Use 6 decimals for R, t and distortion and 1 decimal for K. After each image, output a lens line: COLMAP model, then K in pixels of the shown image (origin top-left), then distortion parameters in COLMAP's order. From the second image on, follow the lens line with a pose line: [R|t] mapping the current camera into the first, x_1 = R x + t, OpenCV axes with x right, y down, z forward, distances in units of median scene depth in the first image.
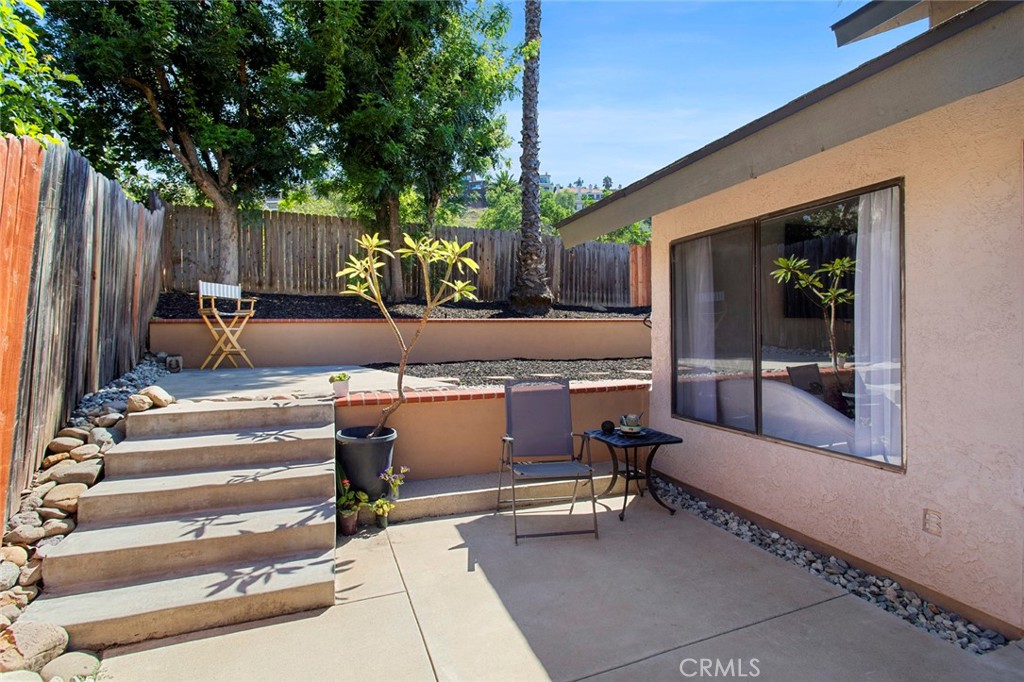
lens RADIAL K [[488.5, 0, 513.0], [0, 488.5, 335.5], [0, 0, 1]] dist [0.003006, 0.000476]
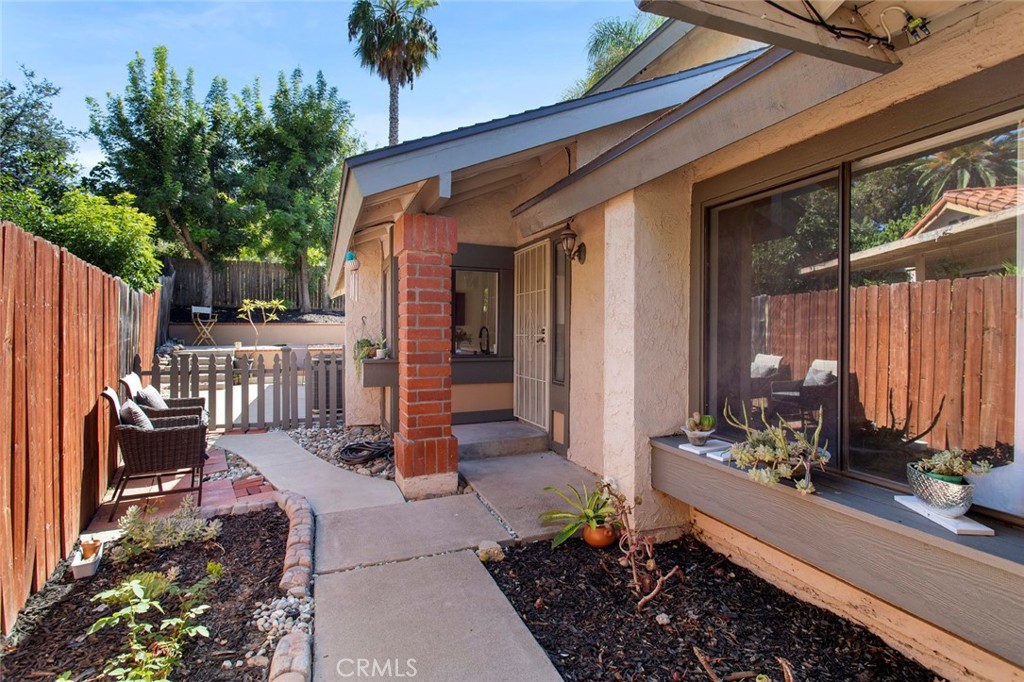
lens RADIAL K [[488.5, 0, 513.0], [0, 488.5, 335.5], [0, 0, 1]] dist [0.003006, 0.000476]
pose [[0.999747, 0.009038, 0.020586, 0.469669], [-0.009021, 0.999959, -0.000917, 0.007361], [-0.020594, 0.000731, 0.999788, -0.761158]]
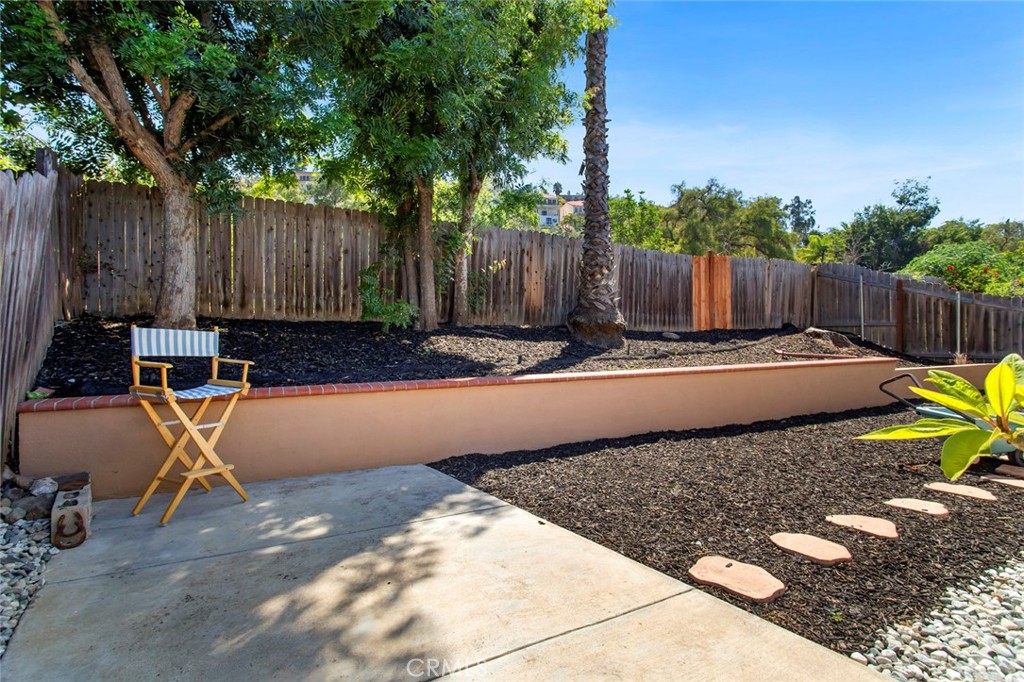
lens RADIAL K [[478.5, 0, 511.3], [0, 478.5, 335.6], [0, 0, 1]] dist [0.001754, 0.000362]
pose [[0.994001, 0.005597, 0.109231, -0.198249], [-0.005561, 0.999984, -0.000634, -0.063499], [-0.109233, 0.000023, 0.994016, 0.301835]]
